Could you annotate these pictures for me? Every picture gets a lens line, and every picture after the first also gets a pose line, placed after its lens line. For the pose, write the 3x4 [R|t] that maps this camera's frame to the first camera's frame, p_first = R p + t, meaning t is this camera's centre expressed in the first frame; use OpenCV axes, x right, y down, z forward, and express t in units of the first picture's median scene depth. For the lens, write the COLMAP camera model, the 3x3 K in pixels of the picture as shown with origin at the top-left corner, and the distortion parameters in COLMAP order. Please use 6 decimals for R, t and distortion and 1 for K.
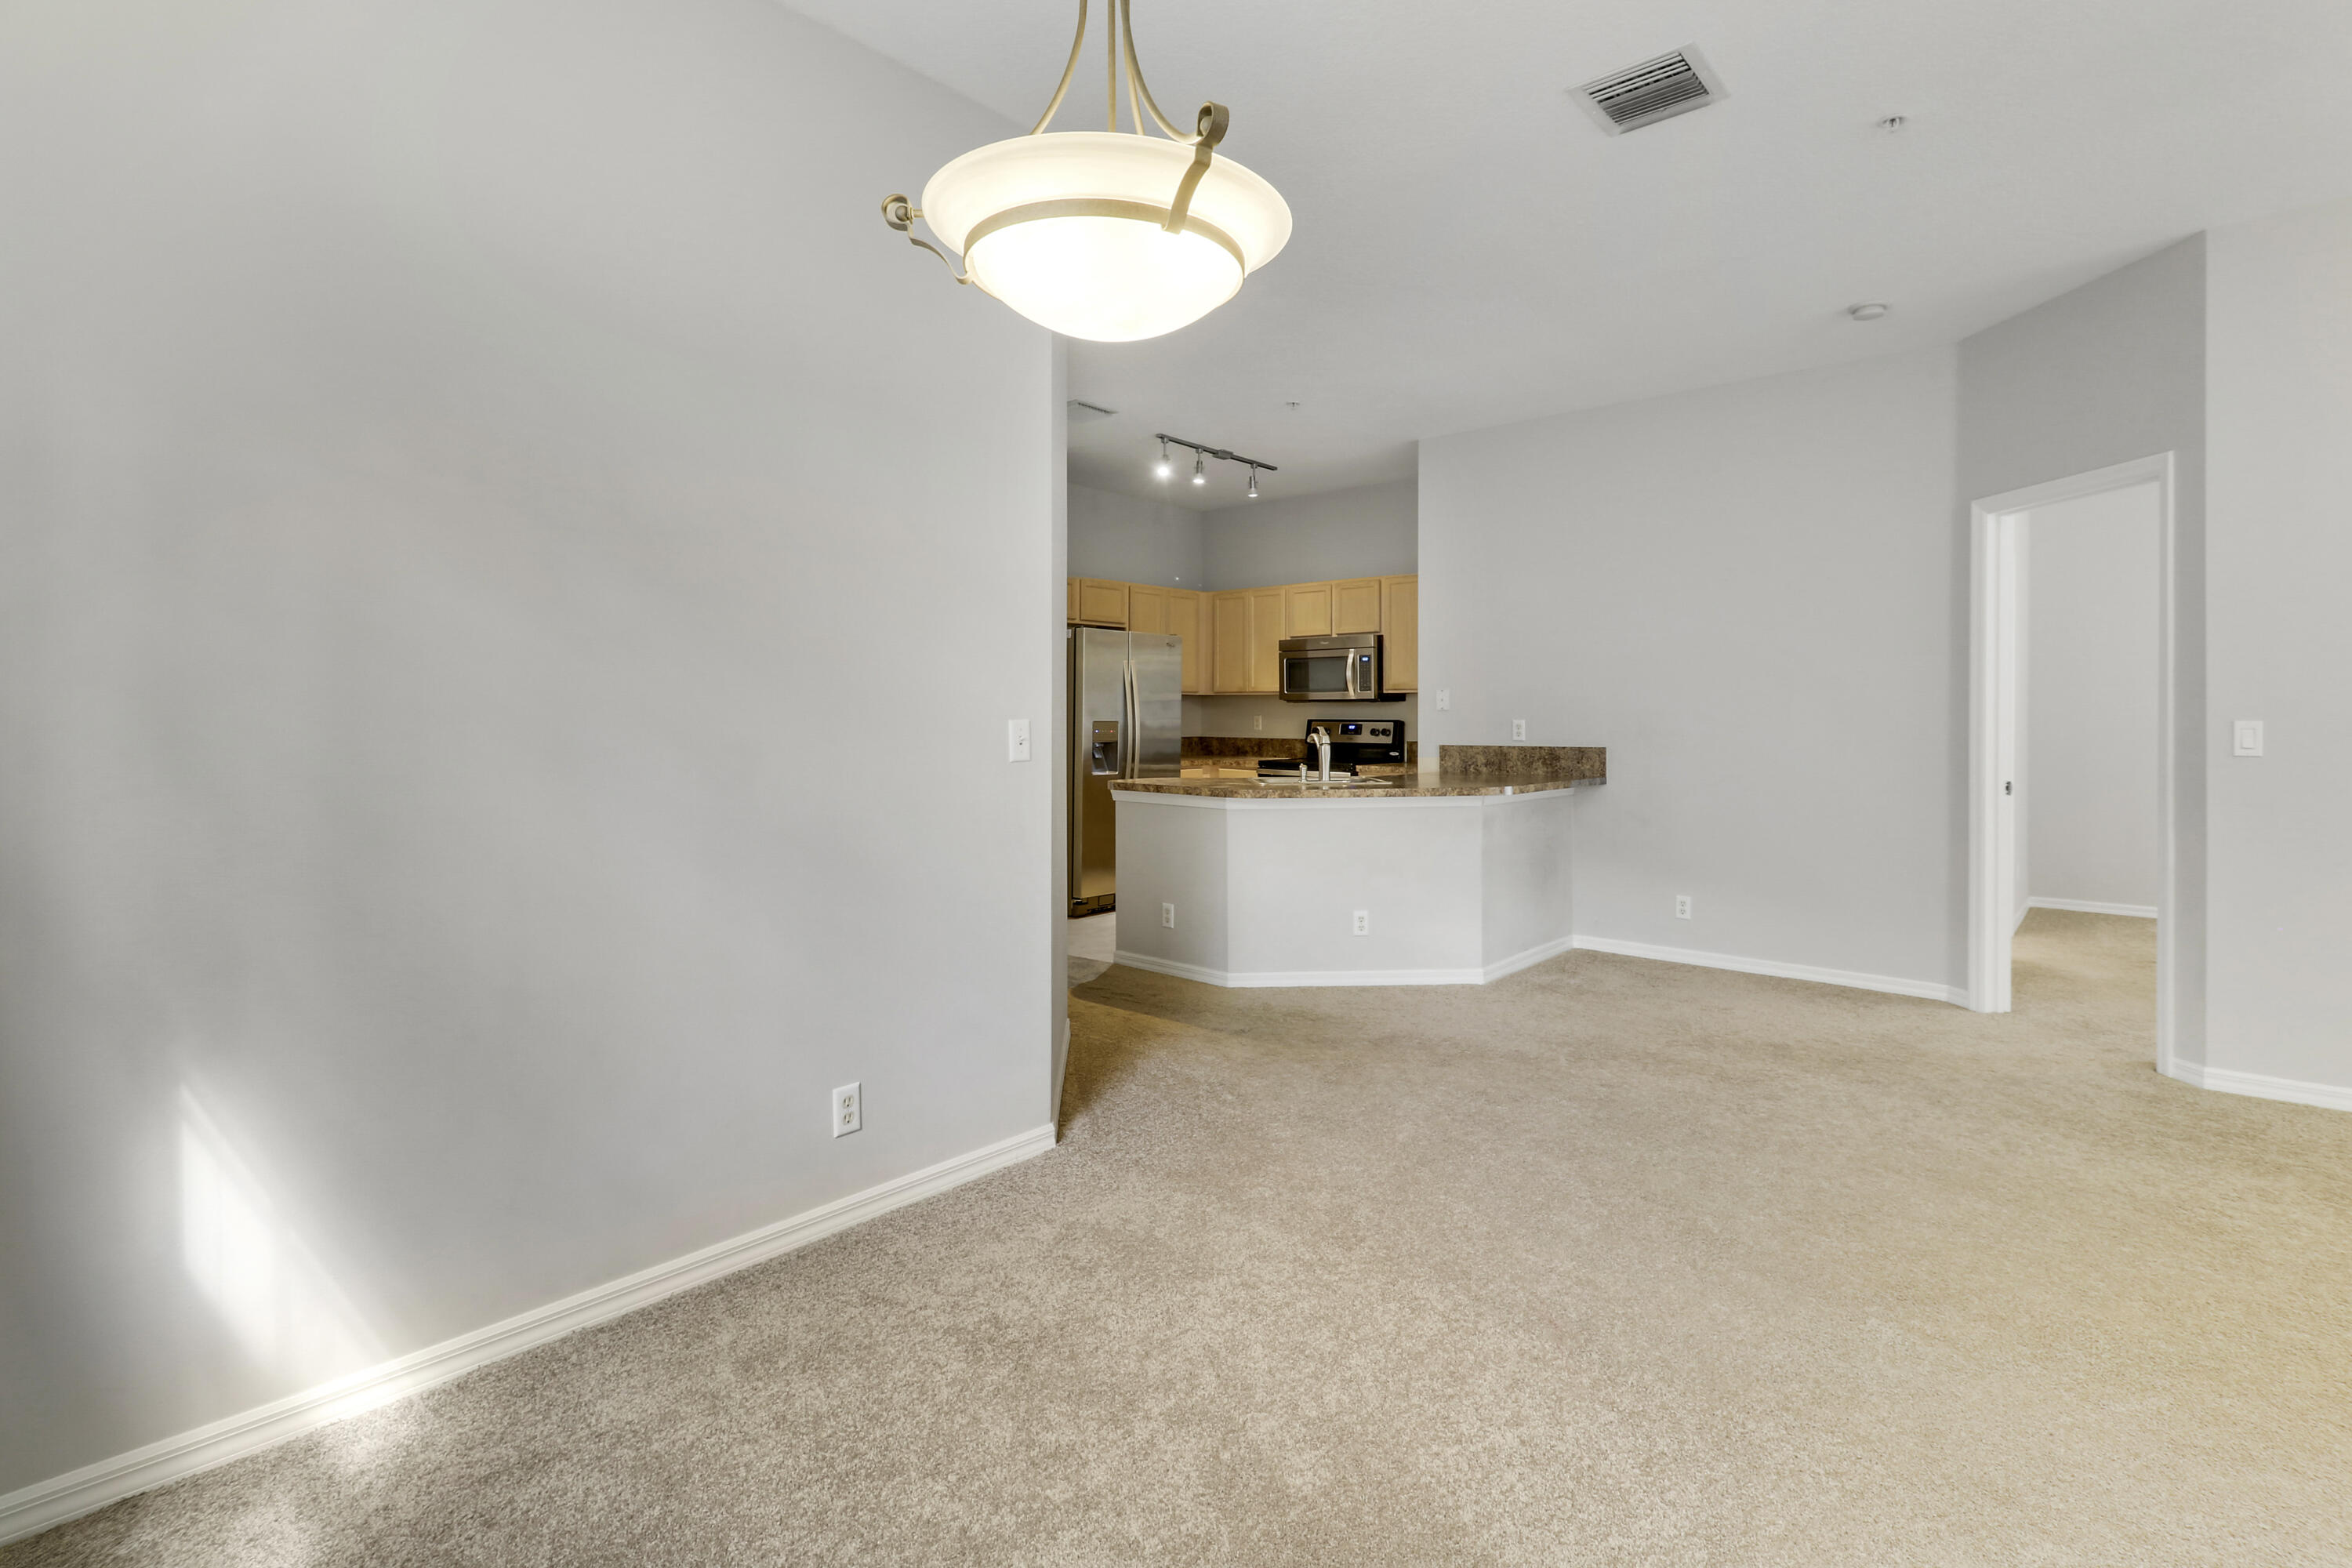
lens RADIAL K [[1112.8, 0, 1194.4], [0, 1112.8, 723.6], [0, 0, 1]] dist [-0.000107, -0.000037]
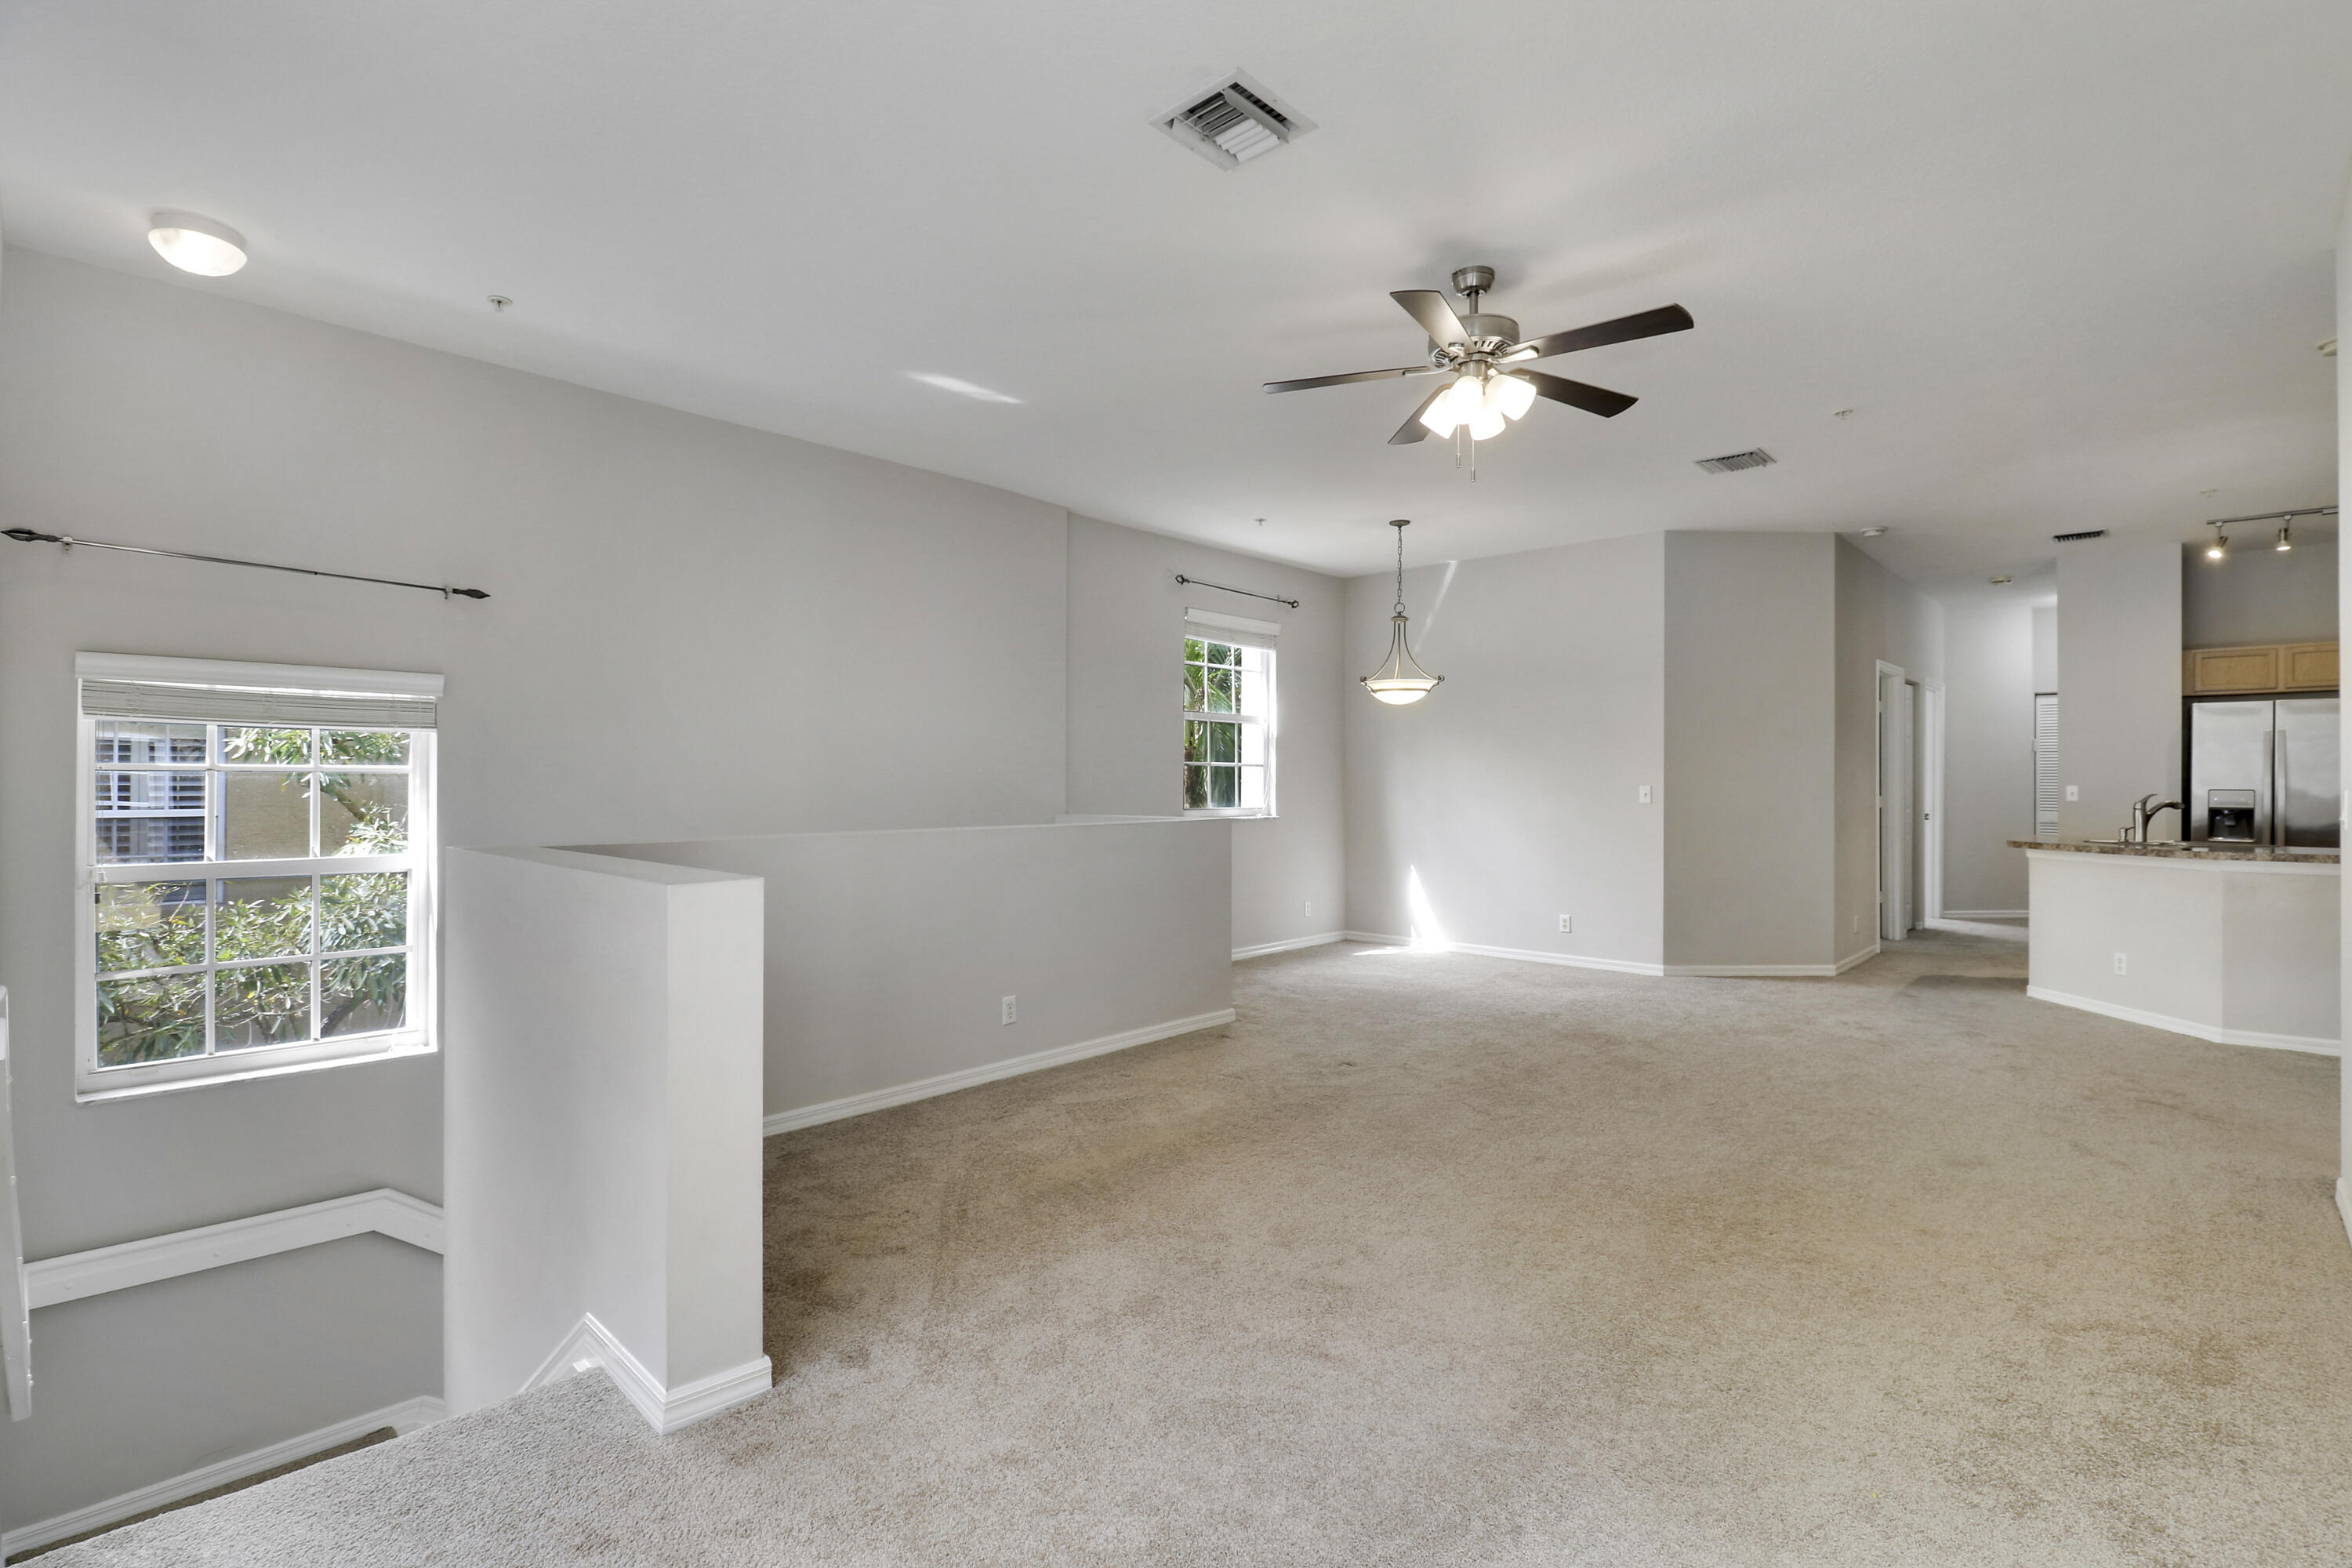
lens RADIAL K [[1095.2, 0, 1182.4], [0, 1095.2, 777.5], [0, 0, 1]] dist [0.000530, -0.014658]
pose [[-0.035223, -0.004259, -0.999370, 1.055594], [-0.007426, 0.999964, -0.004000, -0.002367], [0.999352, 0.007280, -0.035253, 0.052302]]
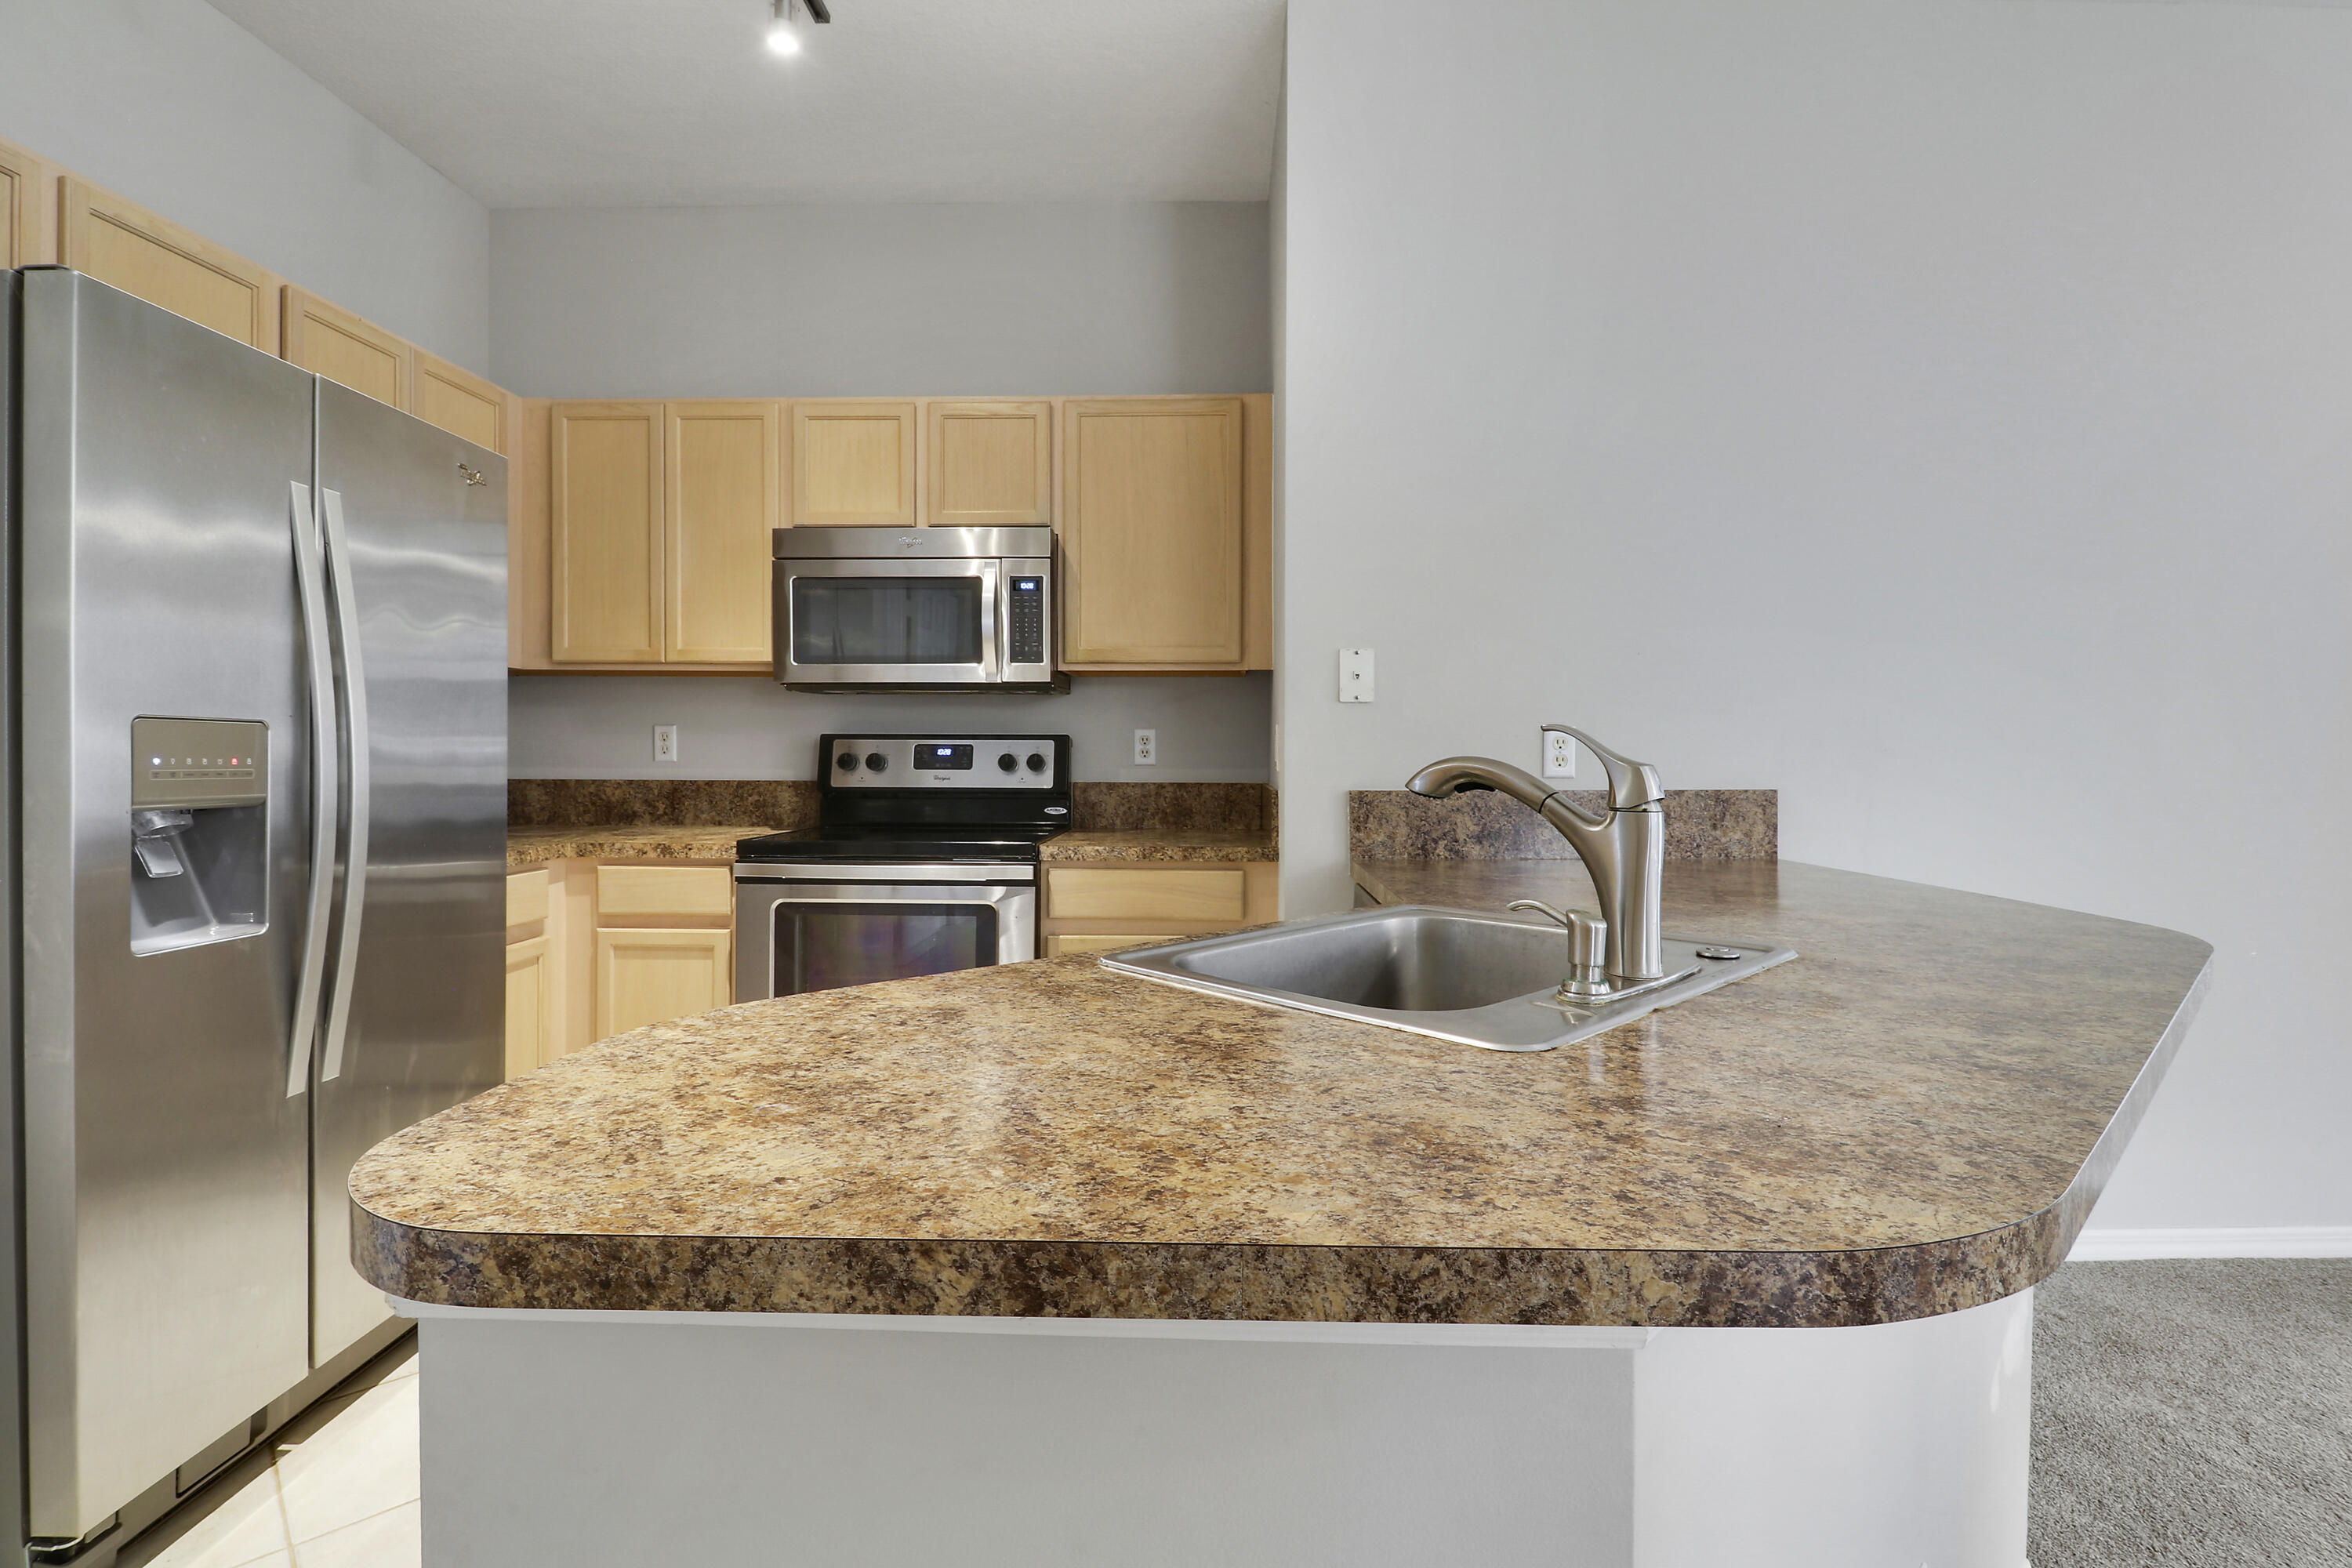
lens RADIAL K [[1113.7, 0, 1197.7], [0, 1113.7, 772.7], [0, 0, 1]] dist [-0.000934, -0.001329]
pose [[0.769766, -0.011968, 0.638214, -0.073930], [0.004166, 0.999897, 0.013726, 0.007138], [-0.638313, -0.007907, 0.769736, 0.742289]]
